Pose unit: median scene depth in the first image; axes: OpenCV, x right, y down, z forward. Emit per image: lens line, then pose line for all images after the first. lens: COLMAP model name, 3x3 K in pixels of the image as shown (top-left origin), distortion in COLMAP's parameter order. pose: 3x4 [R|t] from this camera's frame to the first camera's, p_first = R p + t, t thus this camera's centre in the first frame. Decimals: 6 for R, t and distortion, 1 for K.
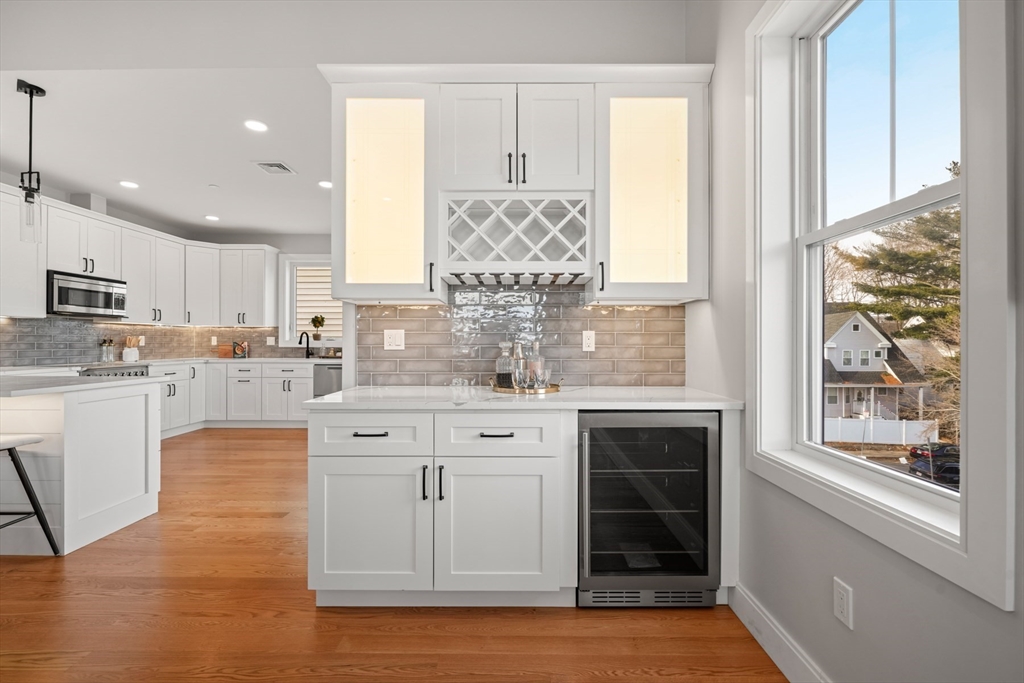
lens RADIAL K [[434.6, 0, 512.9], [0, 434.6, 341.5], [0, 0, 1]] dist [-0.005651, 0.002469]
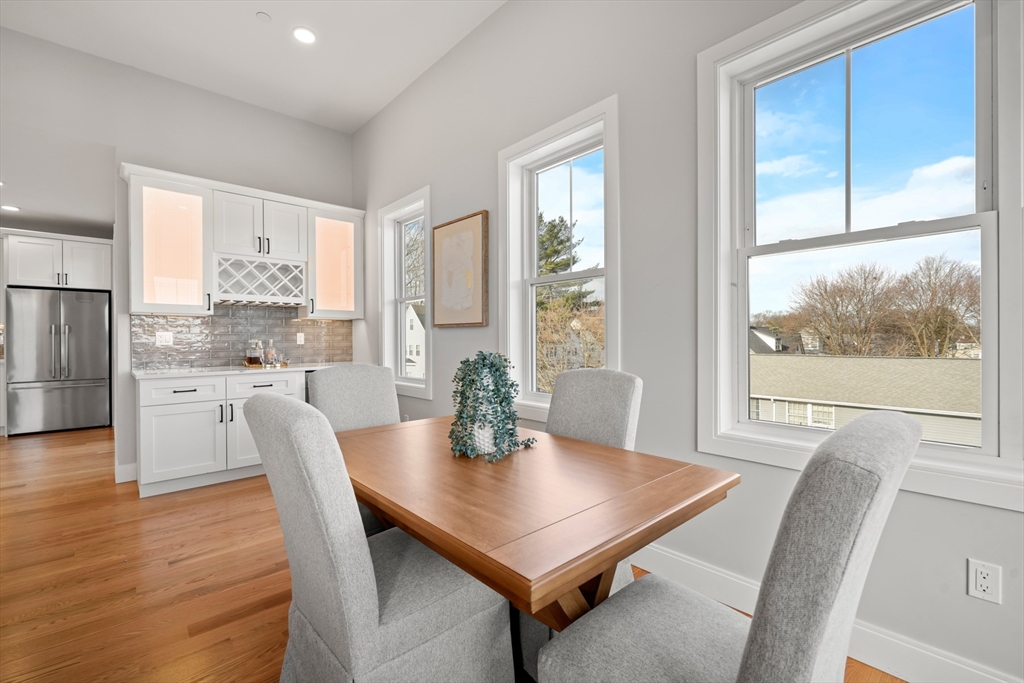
lens RADIAL K [[434.6, 0, 509.4], [0, 434.6, 339.6], [0, 0, 1]] dist [-0.005651, 0.002469]
pose [[0.733564, -0.007286, 0.679581, -0.243582], [0.005919, 0.999973, 0.004331, 0.000032], [-0.679594, 0.000845, 0.733588, -0.538478]]
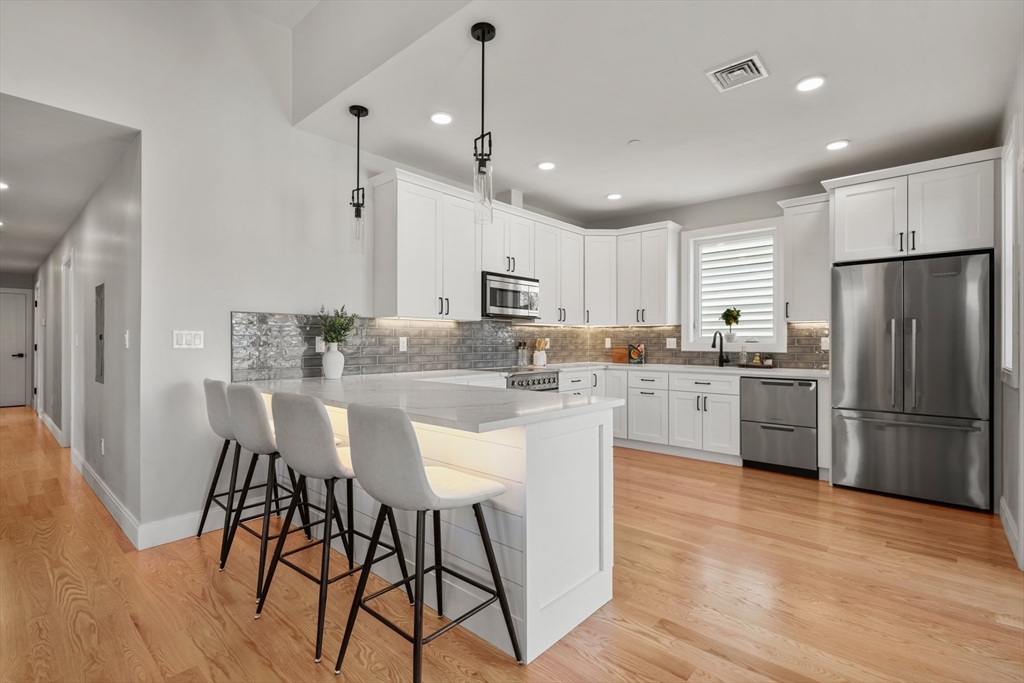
lens RADIAL K [[467.7, 0, 514.3], [0, 467.7, 343.8], [0, 0, 1]] dist [0.001907, -0.000405]
pose [[0.755817, 0.001583, -0.654781, -0.326533], [0.001734, 0.999989, 0.004419, -0.006724], [0.654781, -0.004475, 0.755806, 0.249080]]
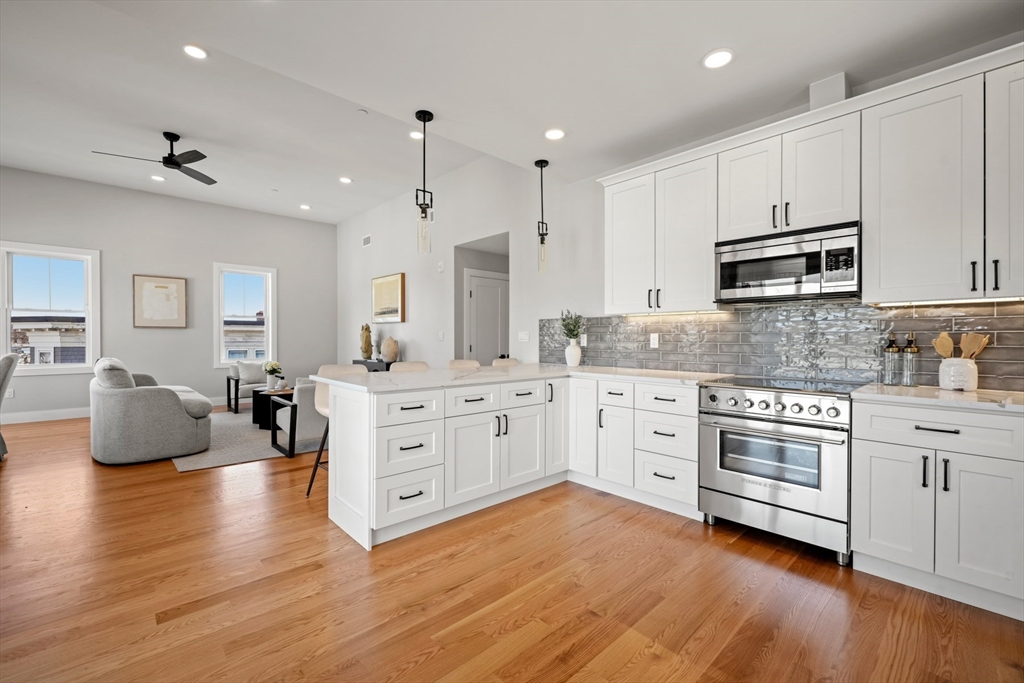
lens RADIAL K [[434.6, 0, 510.7], [0, 434.6, 339.8], [0, 0, 1]] dist [-0.005651, 0.002469]
pose [[-0.721354, -0.004080, -0.692555, -0.322215], [-0.005734, 0.999984, 0.000081, -0.002126], [0.692543, 0.004029, -0.721365, 1.261026]]
